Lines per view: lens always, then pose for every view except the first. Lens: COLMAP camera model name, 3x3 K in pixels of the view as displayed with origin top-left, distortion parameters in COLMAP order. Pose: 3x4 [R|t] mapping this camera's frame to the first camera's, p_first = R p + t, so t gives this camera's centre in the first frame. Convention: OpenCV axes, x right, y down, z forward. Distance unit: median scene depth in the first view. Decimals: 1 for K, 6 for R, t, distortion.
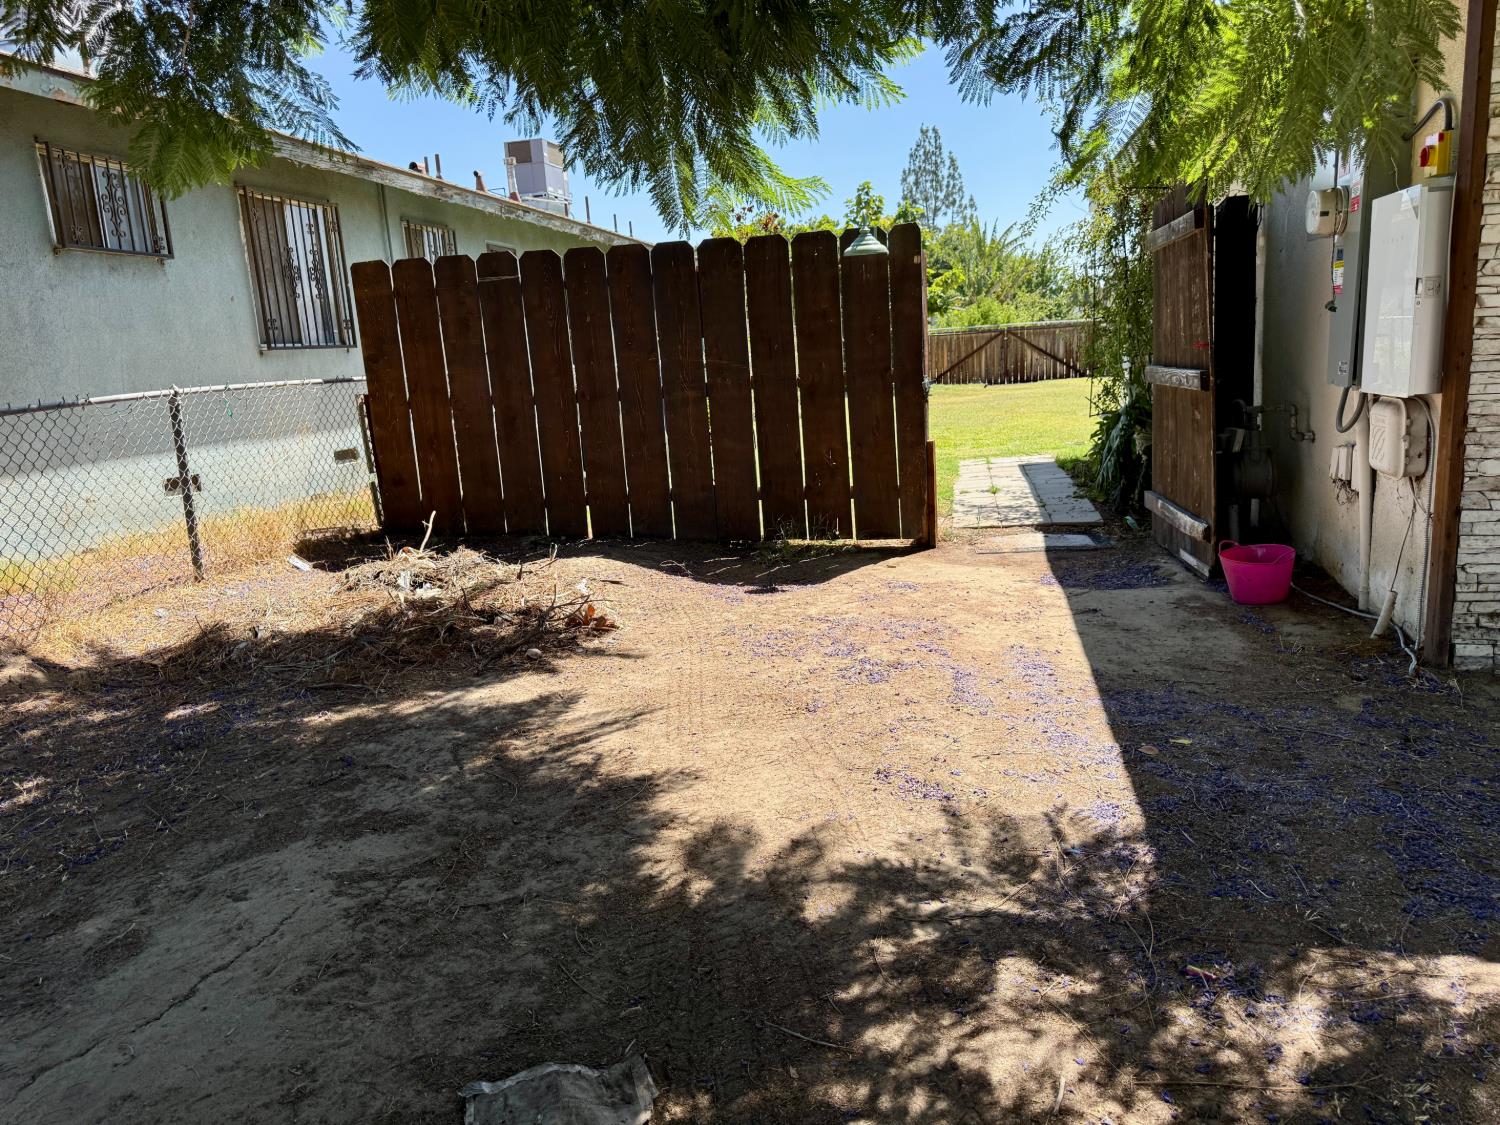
lens RADIAL K [[1063.4, 0, 754.2], [0, 1063.4, 561.5], [0, 0, 1]] dist [0.049800, -0.070611]
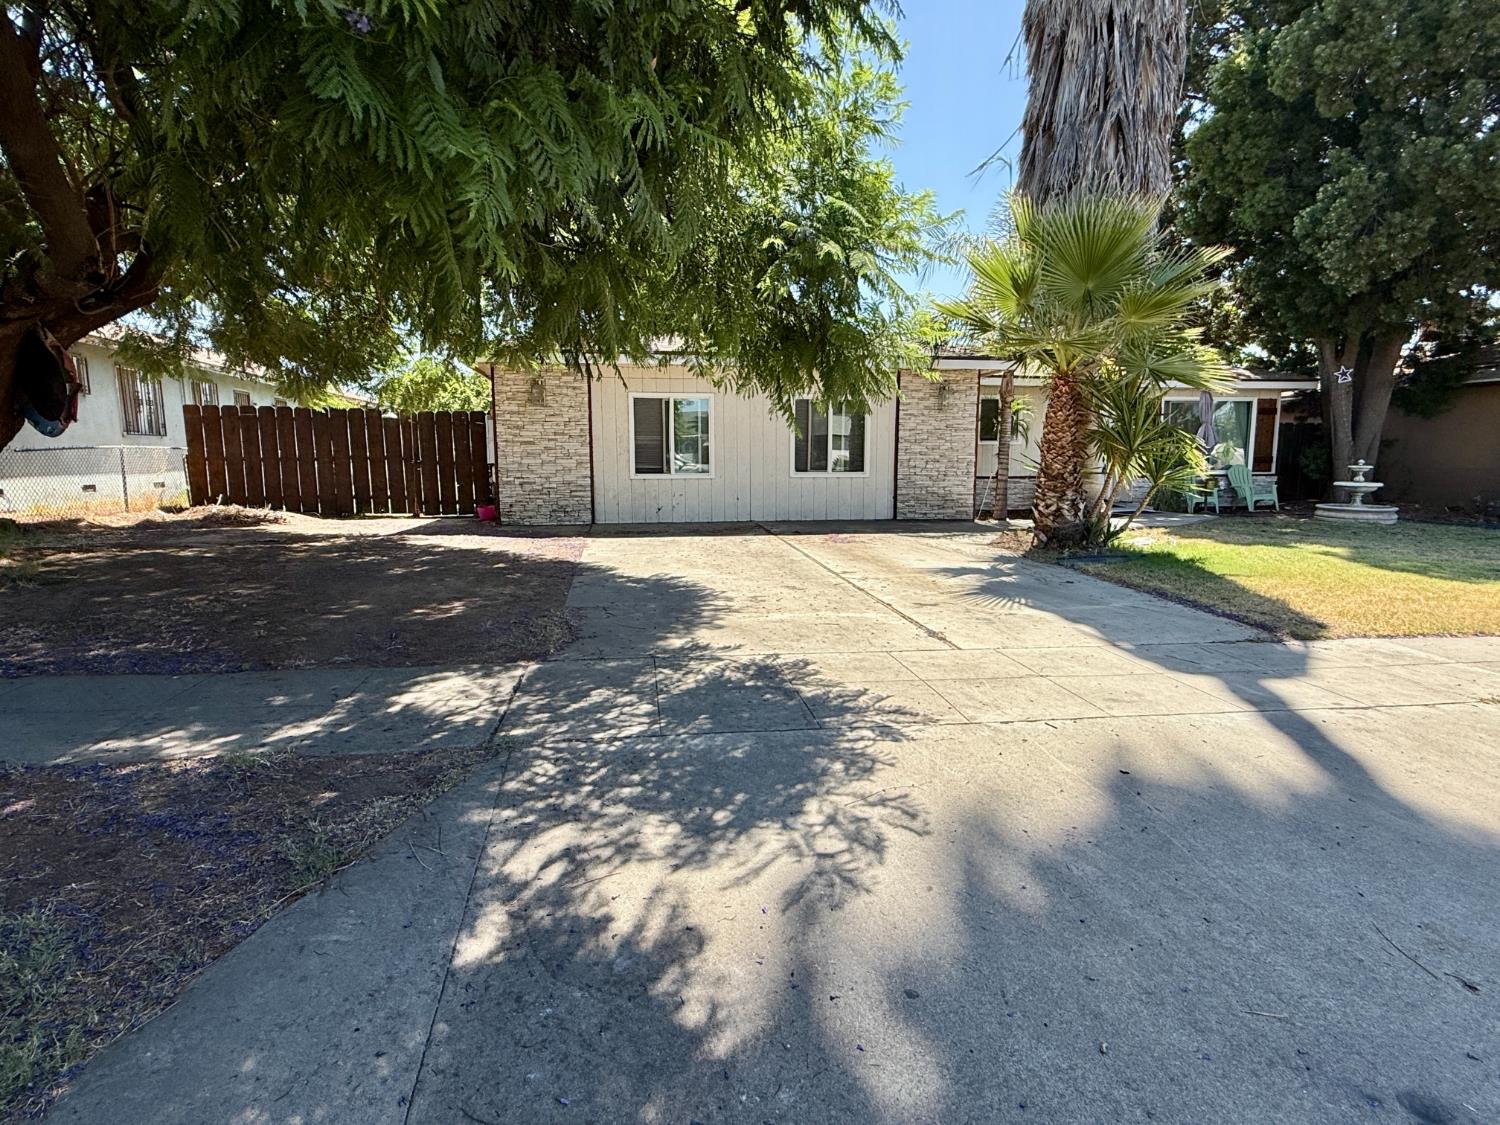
lens RADIAL K [[789.6, 0, 751.9], [0, 789.6, 562.9], [0, 0, 1]] dist [0.000290, 0.002170]
pose [[0.934599, 0.010637, 0.355544, 0.238343], [0.016403, 0.997201, -0.072951, 0.268203], [-0.355325, 0.074012, 0.931808, -1.253381]]
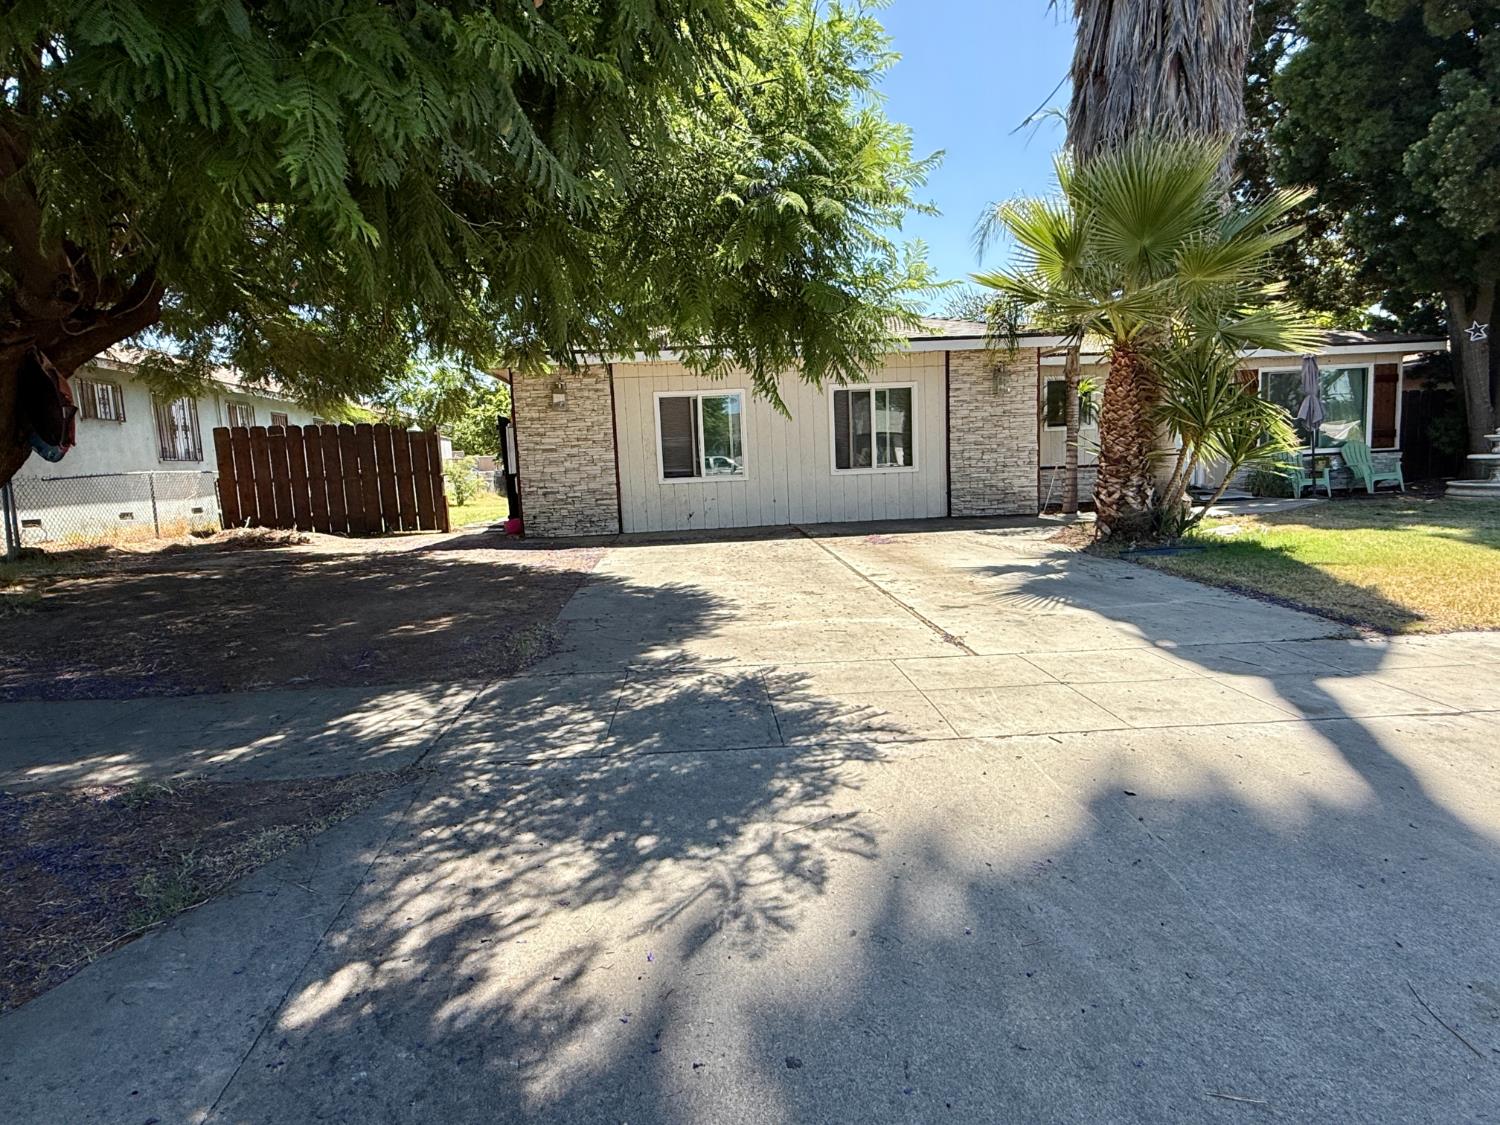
lens RADIAL K [[840.7, 0, 748.3], [0, 840.7, 562.5], [0, 0, 1]] dist [0.005158, -0.001662]
pose [[0.962835, -0.014698, 0.269689, 0.311176], [0.040242, 0.995179, -0.089435, 0.276111], [-0.267075, 0.096964, 0.958785, -1.249264]]
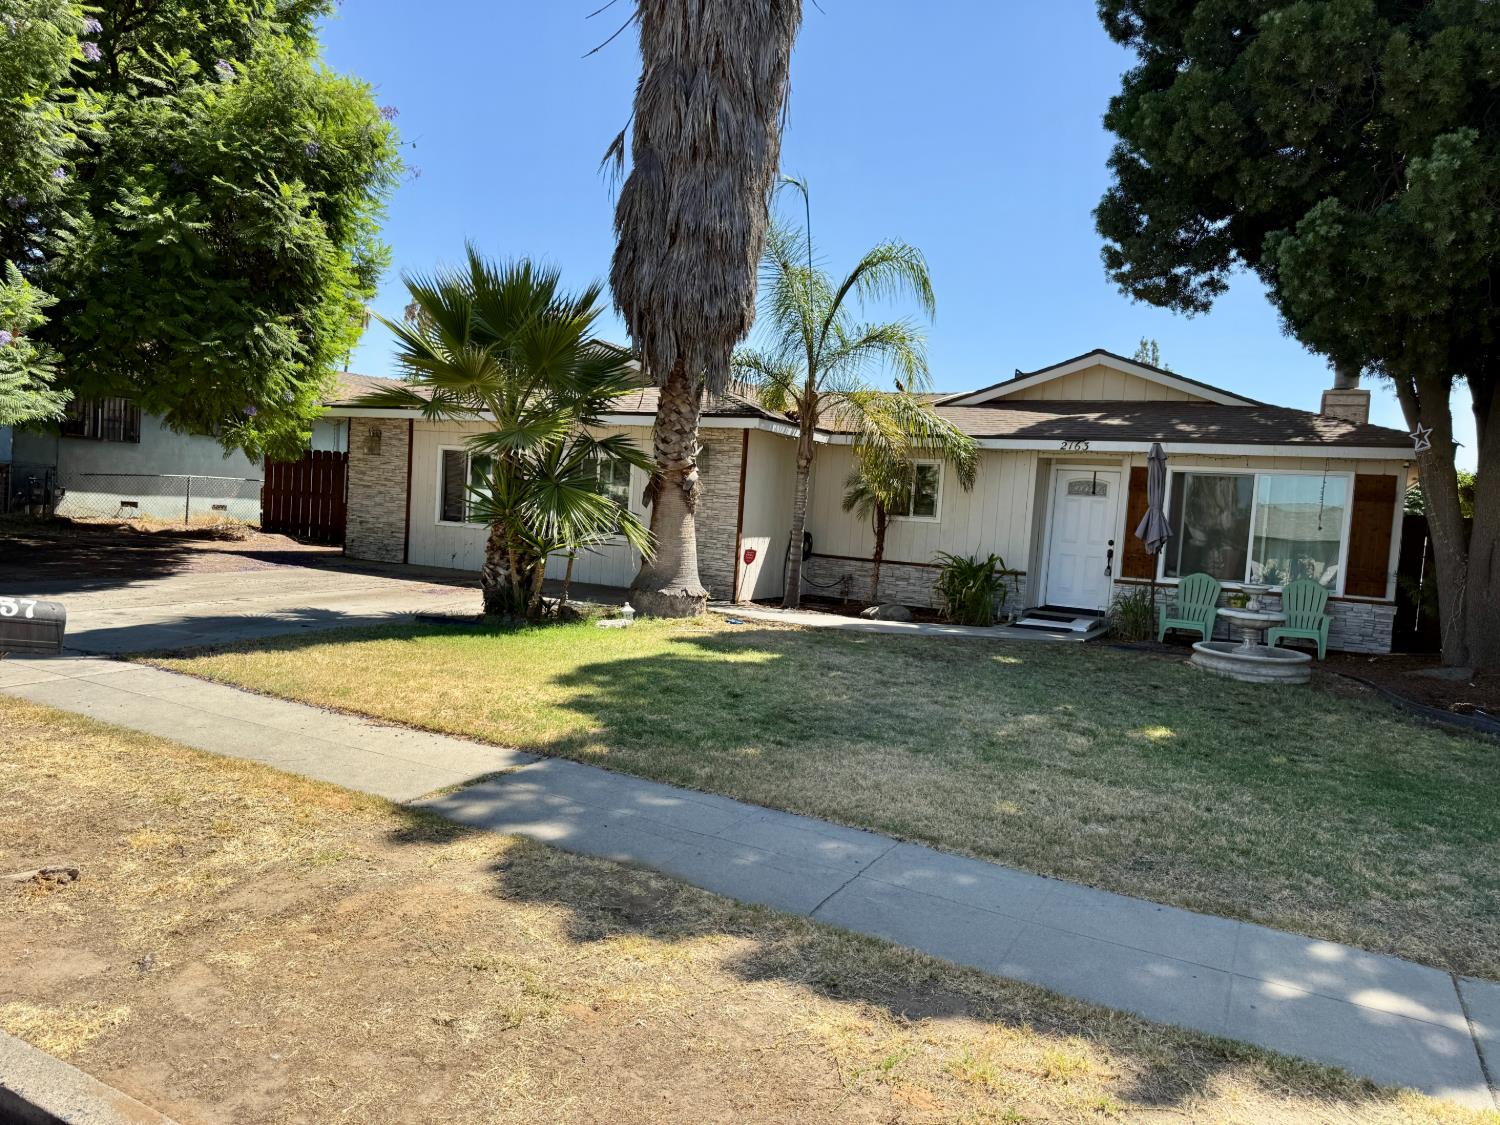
lens RADIAL K [[1063.4, 0, 749.2], [0, 1063.4, 566.0], [0, 0, 1]] dist [0.049800, -0.070611]
pose [[0.951861, 0.137157, -0.274132, 1.980892], [-0.174392, 0.977782, -0.116322, 0.210194], [0.252087, 0.158529, 0.954631, -1.731203]]
